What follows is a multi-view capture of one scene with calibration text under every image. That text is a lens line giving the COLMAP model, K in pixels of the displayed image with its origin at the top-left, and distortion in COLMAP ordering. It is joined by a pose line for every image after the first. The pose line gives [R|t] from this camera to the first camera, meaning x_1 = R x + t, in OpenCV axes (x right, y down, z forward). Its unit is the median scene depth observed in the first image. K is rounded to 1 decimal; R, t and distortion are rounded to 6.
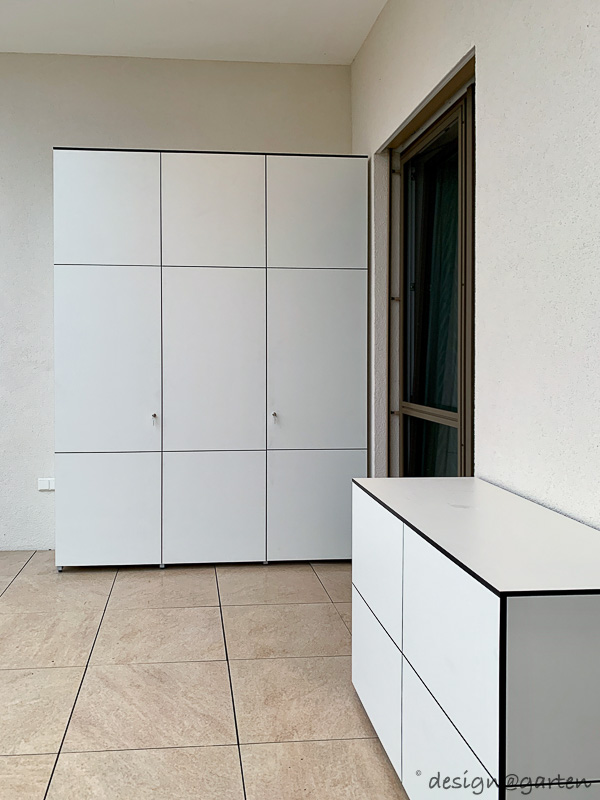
lens RADIAL K [[634.6, 0, 248.6], [0, 634.6, 367.7], [0, 0, 1]] dist [-0.000849, 0.010946]
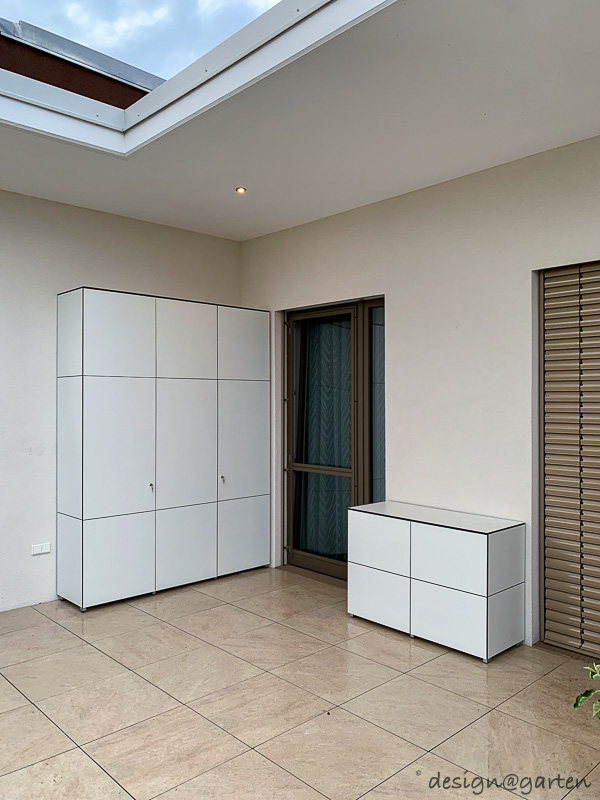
lens RADIAL K [[614.3, 0, 300.0], [0, 614.3, 400.0], [0, 0, 1]] dist [-0.001954, -0.003169]
pose [[0.784093, -0.001213, 0.620643, -0.924437], [0.012509, 0.999826, -0.013848, -0.111341], [-0.620518, 0.018621, 0.783971, -0.332430]]
